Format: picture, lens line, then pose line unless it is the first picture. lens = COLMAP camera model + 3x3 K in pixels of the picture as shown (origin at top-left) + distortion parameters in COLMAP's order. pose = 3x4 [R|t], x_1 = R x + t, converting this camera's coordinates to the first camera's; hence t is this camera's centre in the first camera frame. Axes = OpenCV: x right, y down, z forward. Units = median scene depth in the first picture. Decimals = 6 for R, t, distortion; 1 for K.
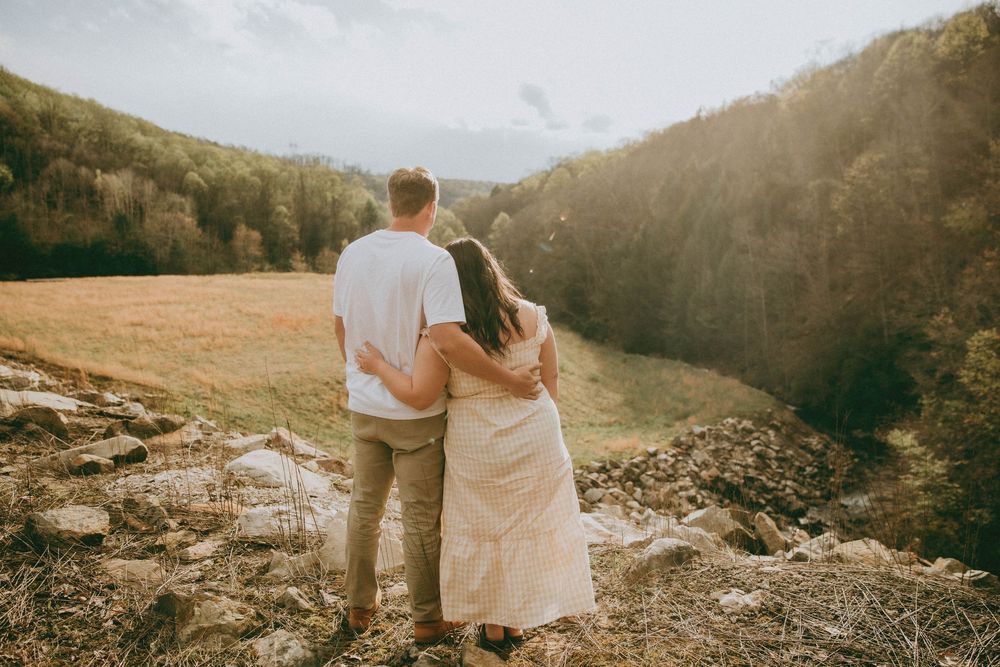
lens RADIAL K [[755.1, 0, 494.2], [0, 755.1, 330.5], [0, 0, 1]] dist [-0.053626, 0.036136]
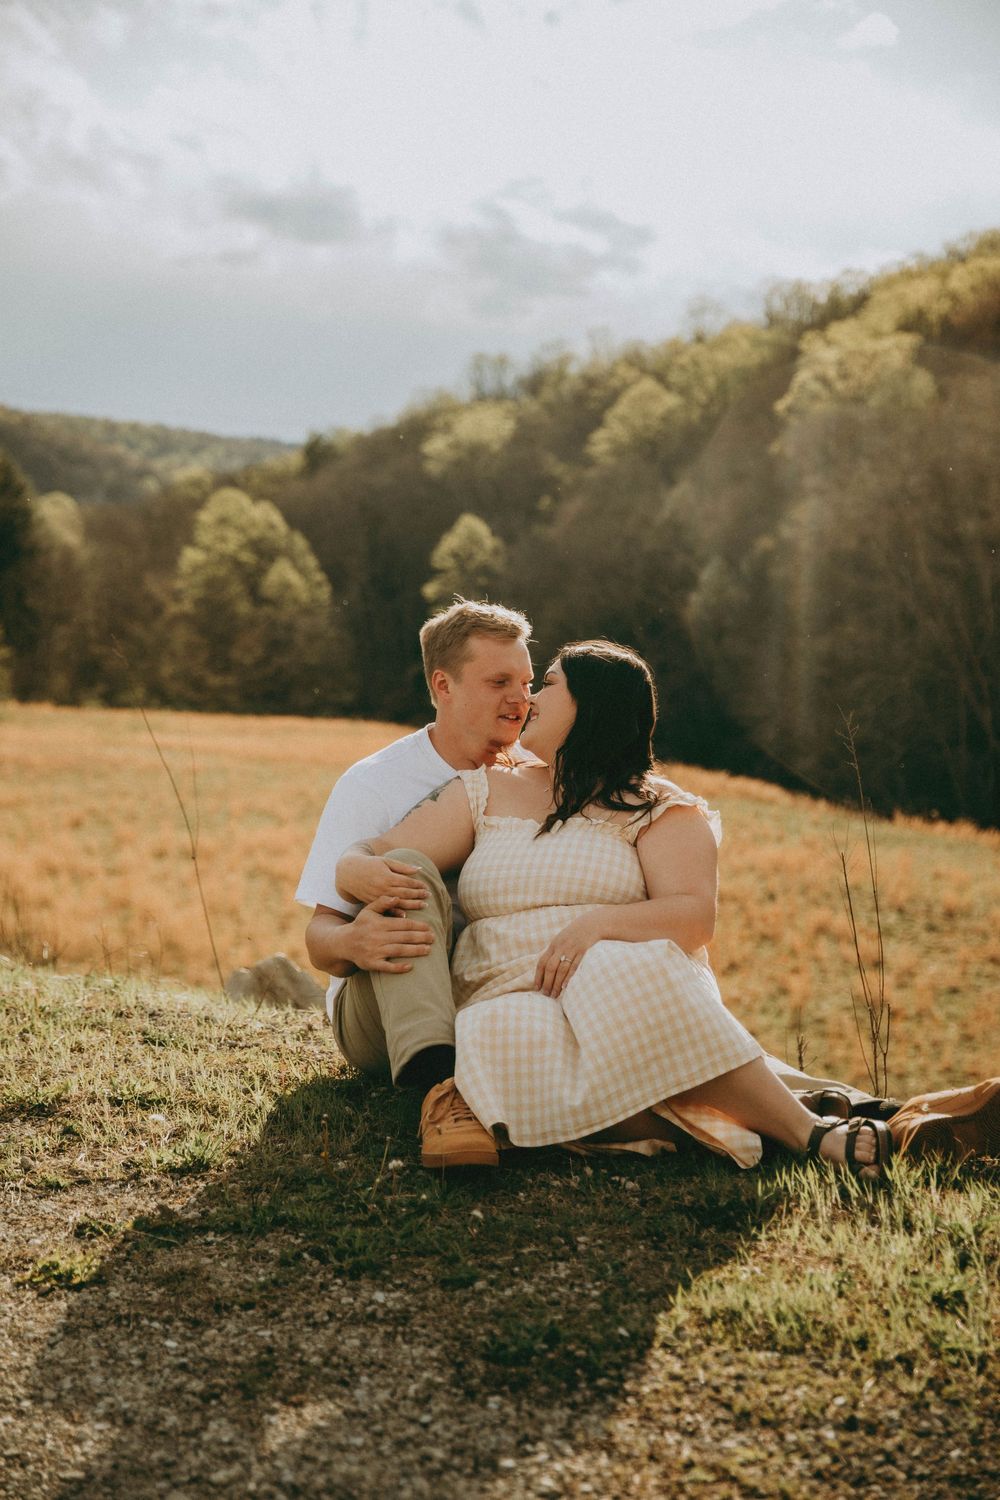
lens RADIAL K [[2234.4, 0, 499.9], [0, 2234.4, 749.4], [0, 0, 1]] dist [0.144194, 0.000000]
pose [[0.979728, 0.010926, 0.200036, -0.670982], [0.000698, 0.998319, -0.057946, -0.013736], [-0.200333, 0.056911, 0.978073, 0.325750]]
